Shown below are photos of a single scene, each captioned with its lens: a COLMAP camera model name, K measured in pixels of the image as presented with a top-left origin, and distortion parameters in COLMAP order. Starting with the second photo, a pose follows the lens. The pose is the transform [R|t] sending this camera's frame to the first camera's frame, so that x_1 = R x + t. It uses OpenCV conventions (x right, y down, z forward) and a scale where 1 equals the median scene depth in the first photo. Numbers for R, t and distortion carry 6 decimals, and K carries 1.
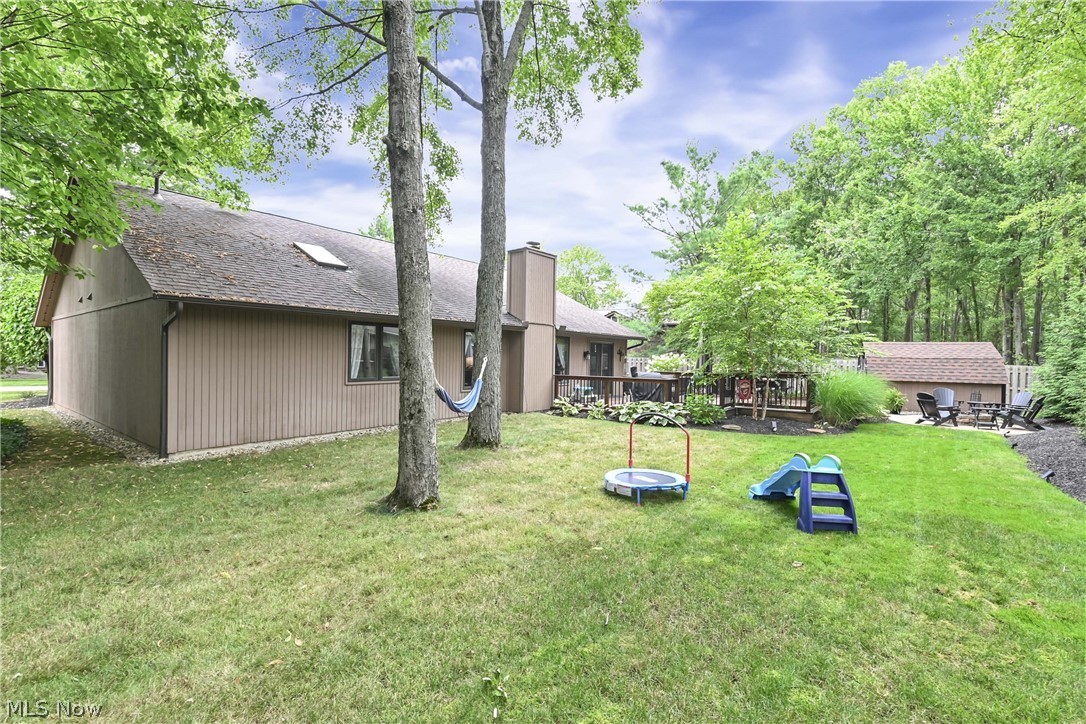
lens RADIAL K [[484.1, 0, 552.9], [0, 484.1, 358.4], [0, 0, 1]] dist [-0.012327, -0.005789]
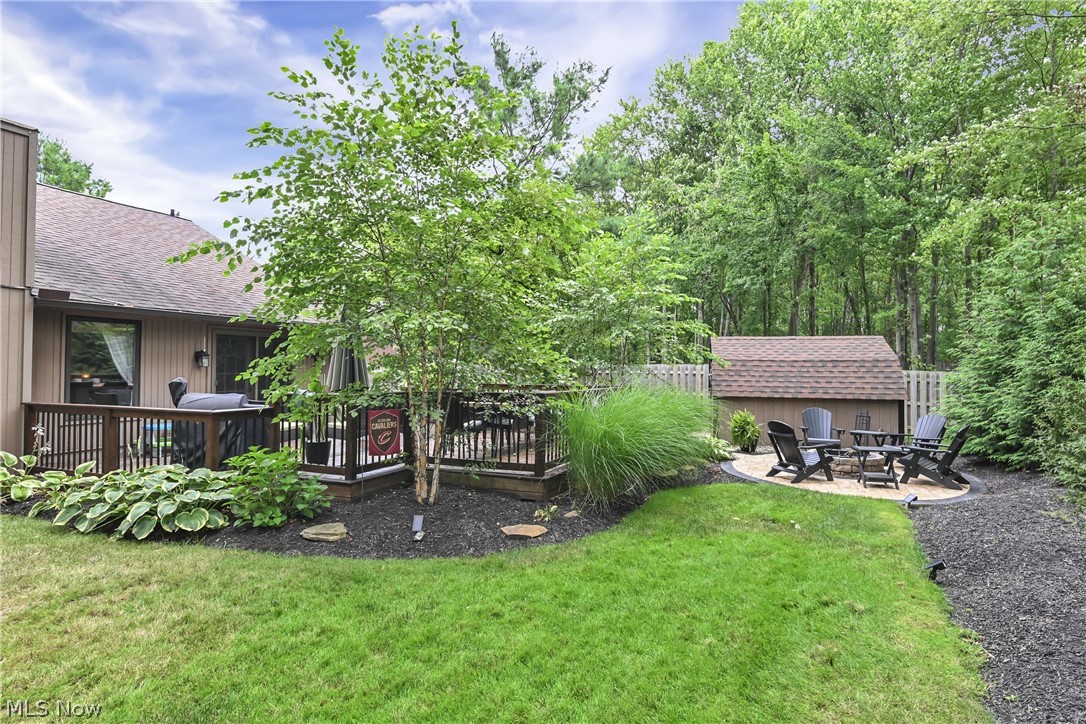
lens RADIAL K [[649.6, 0, 533.0], [0, 649.6, 361.6], [0, 0, 1]] dist [0.014874, -0.008897]
pose [[0.968944, -0.006791, 0.247186, 0.294794], [0.008961, 0.999931, -0.007656, 0.005984], [-0.247117, 0.009633, 0.968938, 0.320690]]
